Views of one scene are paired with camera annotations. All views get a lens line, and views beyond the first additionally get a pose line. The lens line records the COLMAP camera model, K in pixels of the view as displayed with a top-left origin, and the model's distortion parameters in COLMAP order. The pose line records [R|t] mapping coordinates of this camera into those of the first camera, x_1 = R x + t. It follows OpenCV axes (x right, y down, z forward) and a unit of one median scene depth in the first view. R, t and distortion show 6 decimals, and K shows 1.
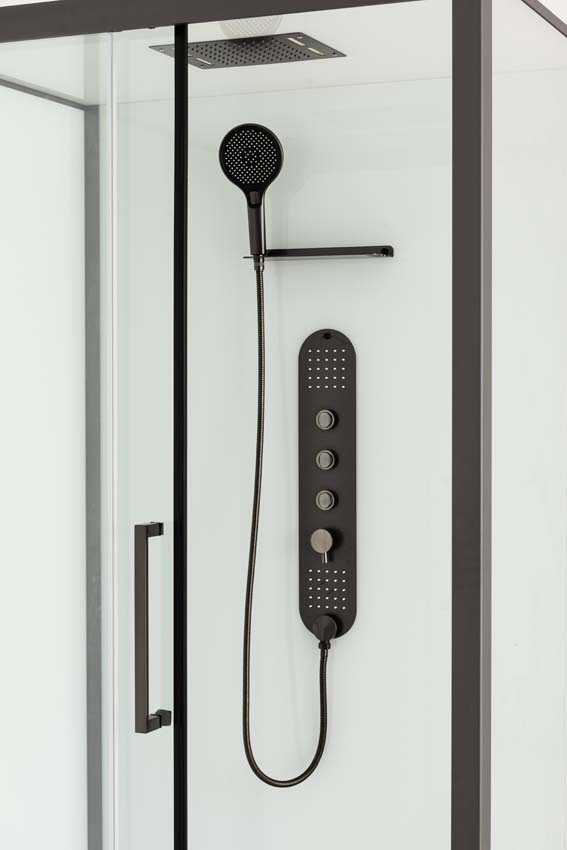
lens RADIAL K [[1641.5, 0, 283.5], [0, 1641.5, 425.0], [0, 0, 1]] dist [-0.032129, 0.054278]
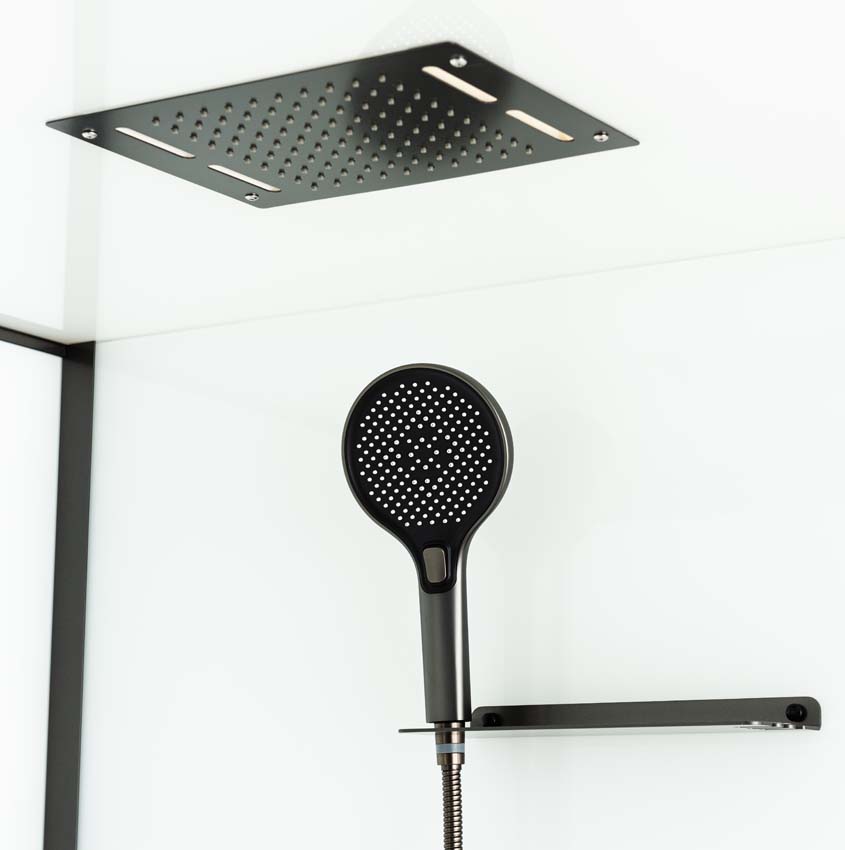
lens RADIAL K [[2565.2, 0, 422.9], [0, 2565.2, 407.5], [0, 0, 1]] dist [-0.029096, -0.369088]
pose [[0.986175, -0.019055, -0.164605, 0.073857], [-0.016980, 0.976517, -0.214771, -0.050653], [0.164832, 0.214597, 0.962693, 0.446307]]
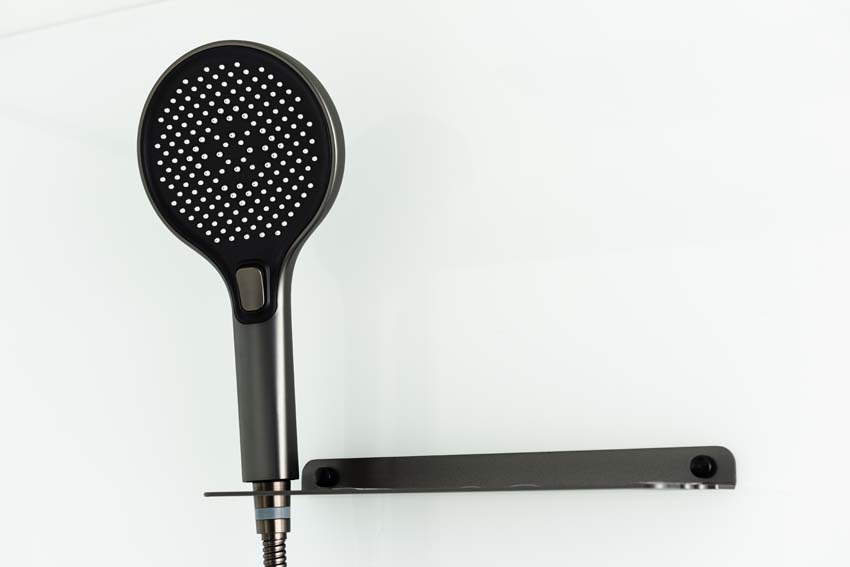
lens RADIAL K [[1641.5, 0, 425.0], [0, 1641.5, 283.5], [0, 0, 1]] dist [-0.032129, 0.054278]
pose [[0.991431, -0.028332, -0.127520, 0.051209], [0.004693, 0.983291, -0.181979, -0.085692], [0.130545, 0.179821, 0.974999, 0.717226]]
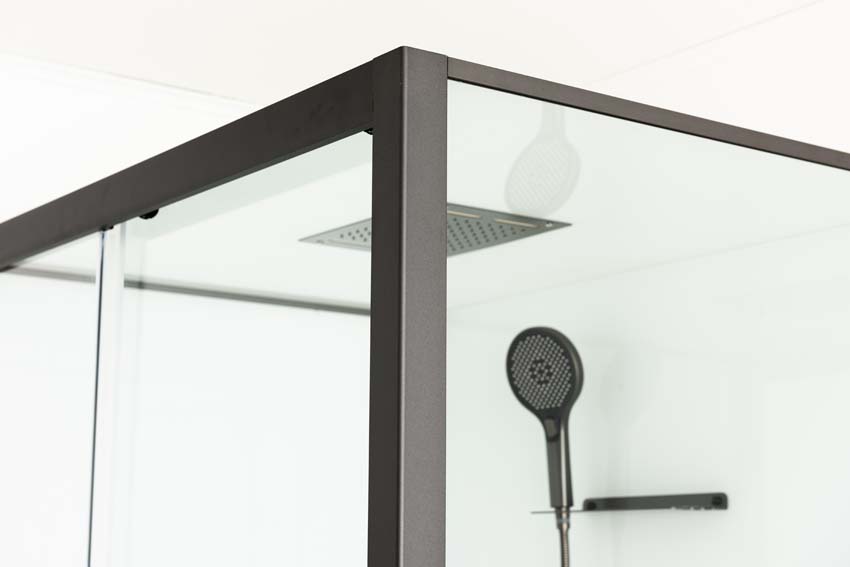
lens RADIAL K [[1641.5, 0, 425.0], [0, 1641.5, 283.5], [0, 0, 1]] dist [-0.032129, 0.054278]
pose [[0.860132, -0.083595, -0.503175, 0.302056], [-0.020906, 0.979872, -0.198527, -0.057000], [0.509643, 0.181279, 0.841072, 0.358432]]
